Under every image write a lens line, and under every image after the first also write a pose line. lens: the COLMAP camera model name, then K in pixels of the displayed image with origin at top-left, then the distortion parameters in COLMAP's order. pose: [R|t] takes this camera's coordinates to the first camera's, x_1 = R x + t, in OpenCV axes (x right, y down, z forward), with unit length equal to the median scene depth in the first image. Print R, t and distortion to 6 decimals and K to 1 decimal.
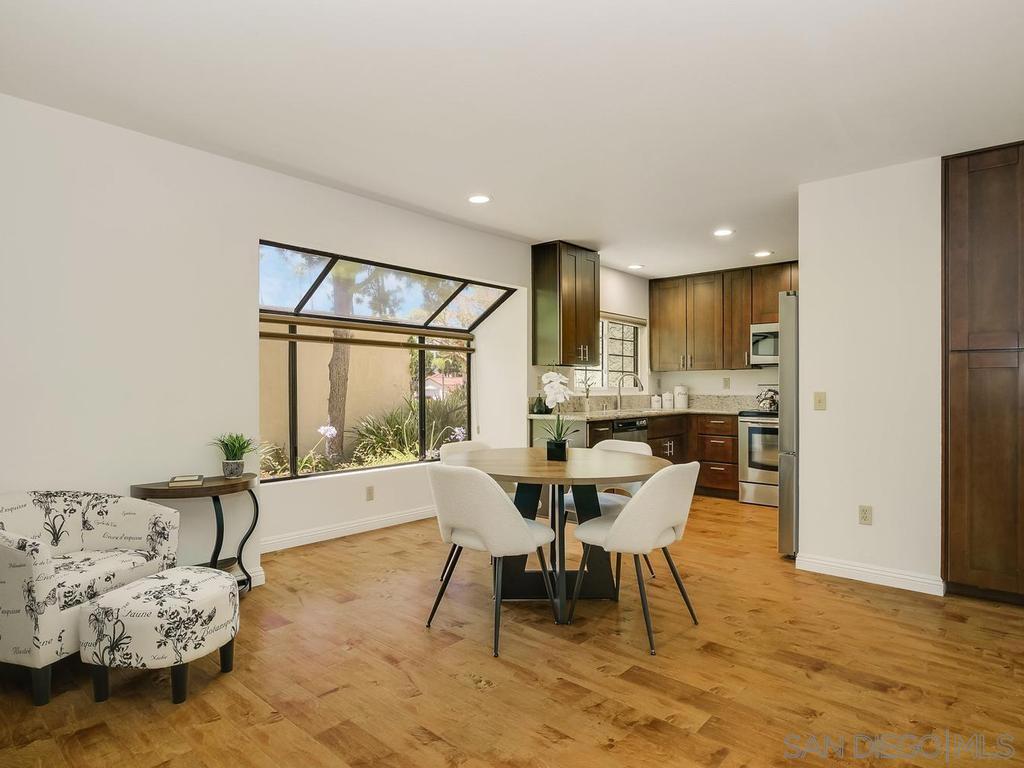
lens RADIAL K [[572.7, 0, 513.9], [0, 572.7, 385.0], [0, 0, 1]] dist [-0.011987, -0.000900]
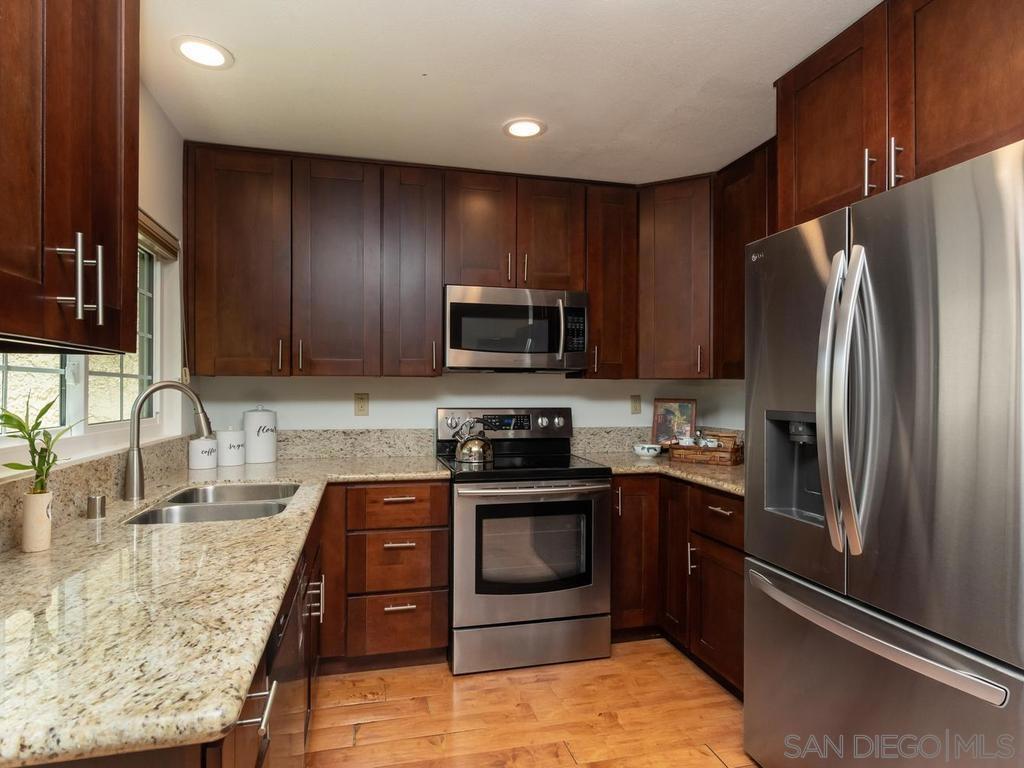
lens RADIAL K [[587.2, 0, 509.8], [0, 587.2, 386.1], [0, 0, 1]] dist [-0.002361, -0.000132]
pose [[0.563524, 0.008468, 0.826056, 0.055363], [-0.009377, 0.999949, -0.003854, -0.028885], [-0.826046, -0.005574, 0.563575, 1.012675]]
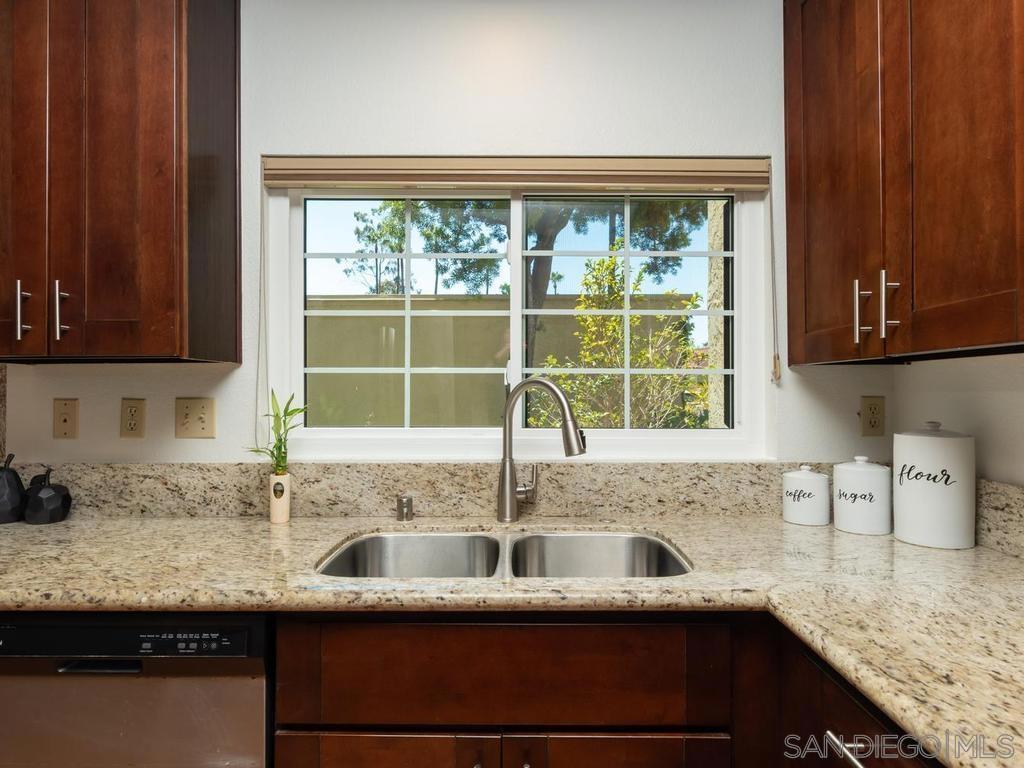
lens RADIAL K [[602.7, 0, 512.0], [0, 602.7, 384.0], [0, 0, 1]] dist [0.002250, 0.001119]
pose [[0.659217, -0.004569, -0.751939, 0.601643], [0.005354, 0.999985, -0.001382, -0.027609], [0.751934, -0.003115, 0.659231, 1.271571]]
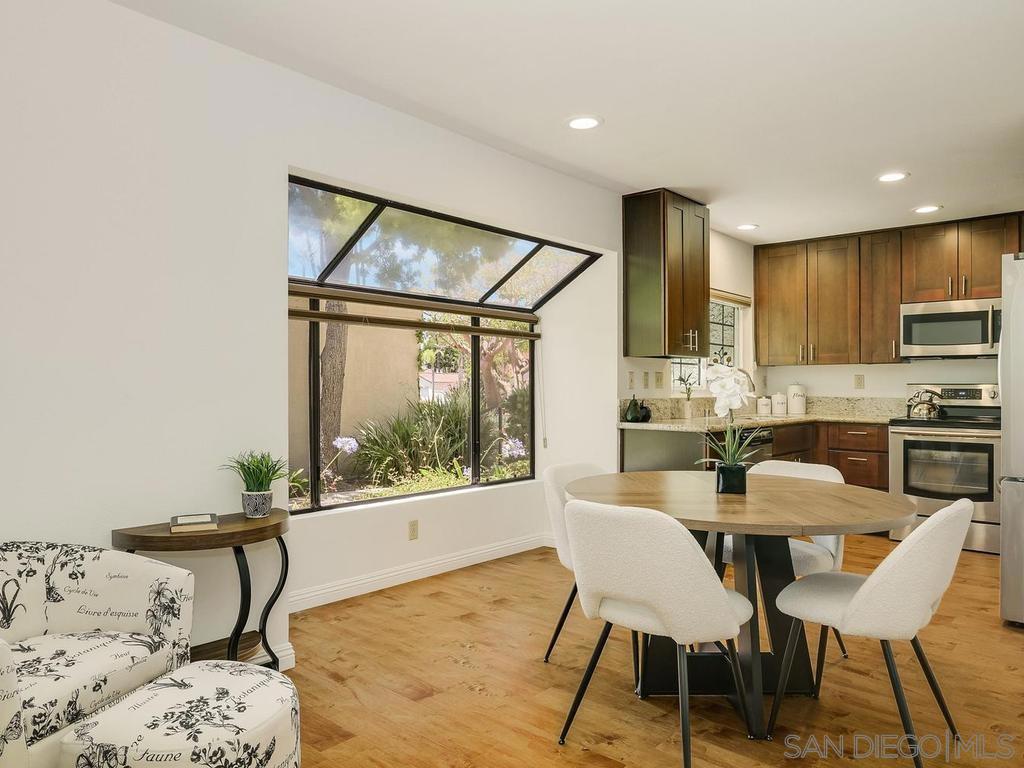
lens RADIAL K [[693.6, 0, 518.1], [0, 693.6, 384.6], [0, 0, 1]] dist [-0.004155, 0.000175]
pose [[0.999987, 0.004256, 0.002799, -0.140017], [-0.004265, 0.999986, 0.002987, 0.000010], [-0.002786, -0.002999, 0.999992, 0.128716]]
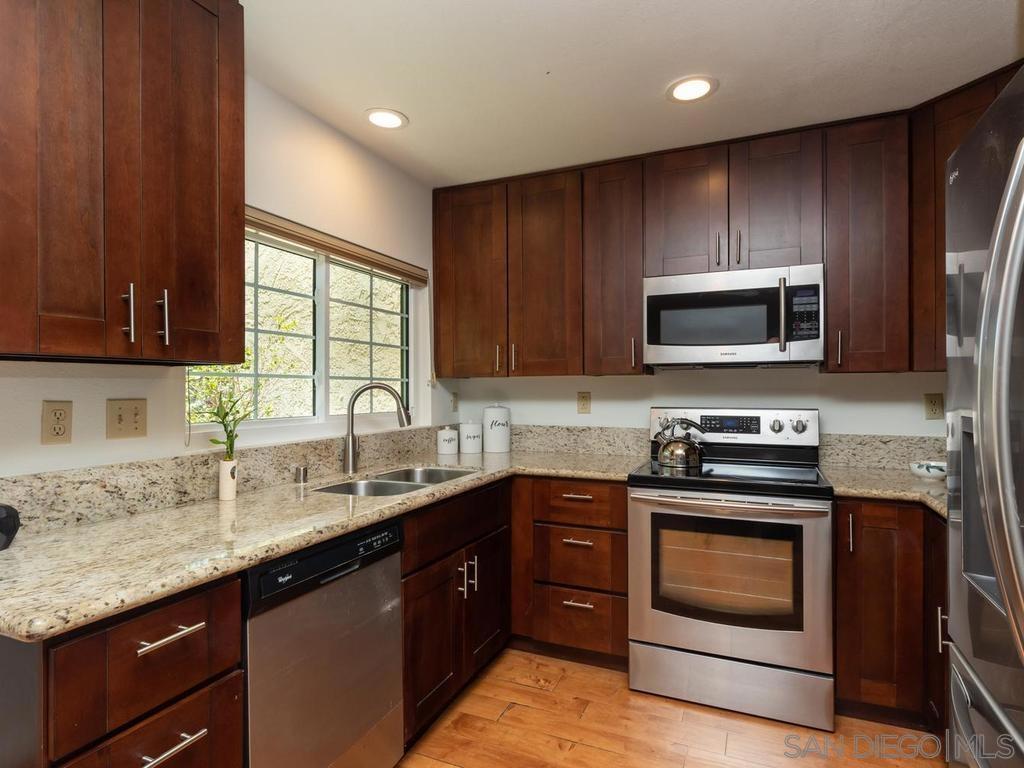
lens RADIAL K [[559.6, 0, 512.0], [0, 559.6, 384.0], [0, 0, 1]] dist [0.001440, -0.000655]
pose [[0.952244, 0.000656, 0.305337, 0.264713], [0.000327, 0.999995, -0.003169, -0.029097], [-0.305337, 0.003117, 0.952239, 0.904402]]
